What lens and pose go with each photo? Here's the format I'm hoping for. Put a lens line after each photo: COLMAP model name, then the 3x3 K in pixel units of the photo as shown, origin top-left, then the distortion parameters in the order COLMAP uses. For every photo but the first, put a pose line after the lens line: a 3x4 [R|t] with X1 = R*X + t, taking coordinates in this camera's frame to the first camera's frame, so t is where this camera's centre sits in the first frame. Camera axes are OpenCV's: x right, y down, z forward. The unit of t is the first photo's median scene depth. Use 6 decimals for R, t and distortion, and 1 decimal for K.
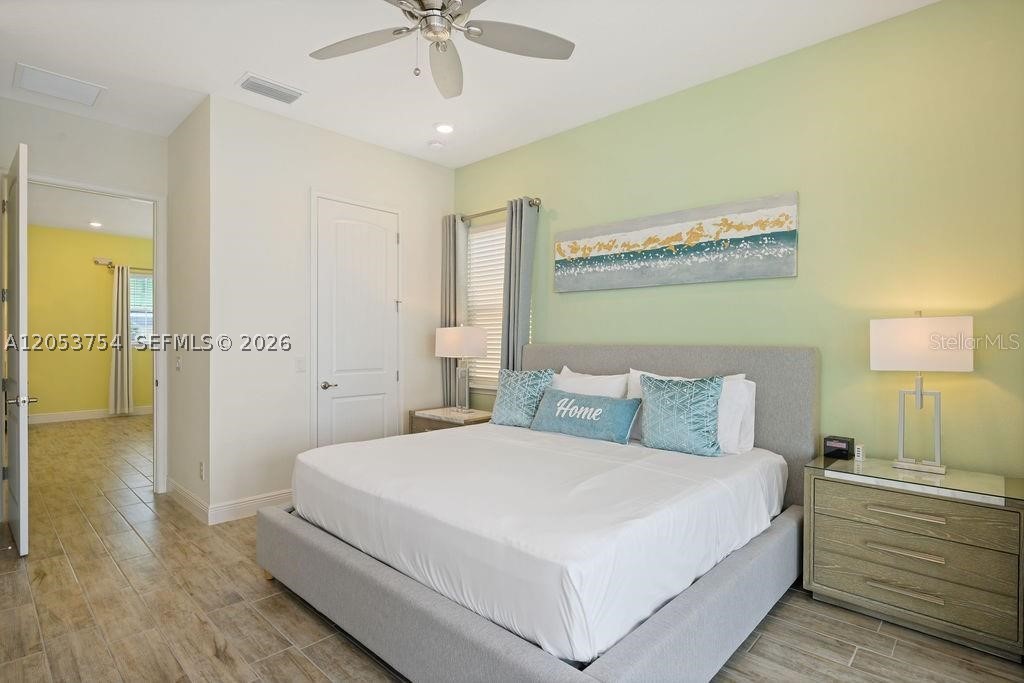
lens RADIAL K [[515.2, 0, 512.0], [0, 515.2, 341.5], [0, 0, 1]] dist [-0.002721, -0.000167]
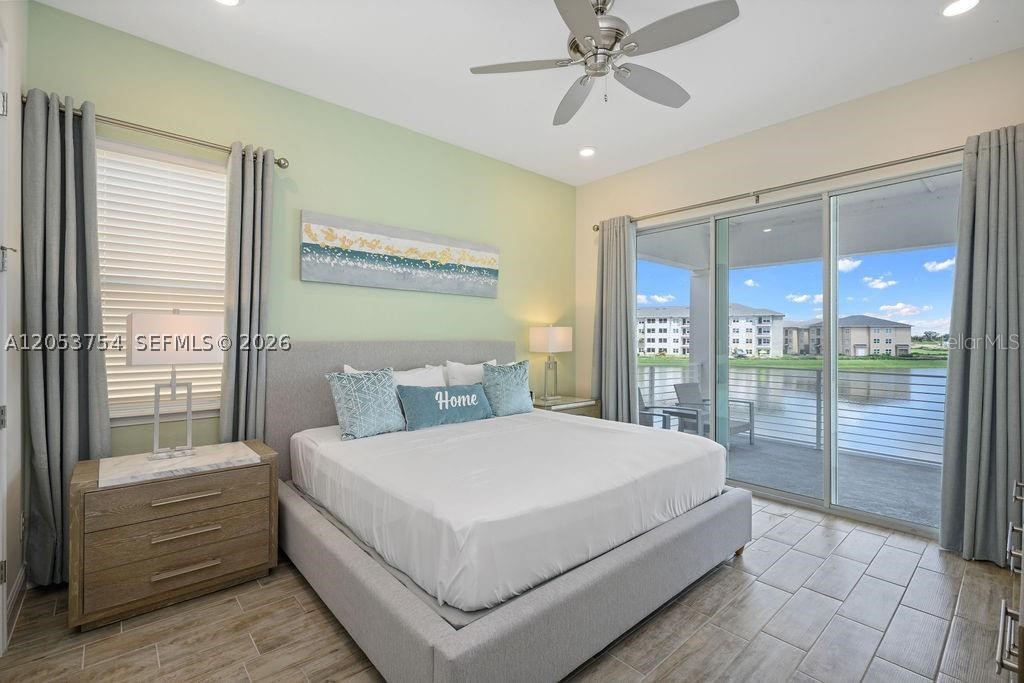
lens RADIAL K [[449.2, 0, 512.0], [0, 449.2, 341.5], [0, 0, 1]] dist [0.000446, 0.000256]
pose [[0.093149, -0.009836, 0.995604, -0.720752], [-0.001613, 0.999948, 0.010029, -0.002982], [-0.995651, -0.002540, 0.093129, 0.683445]]
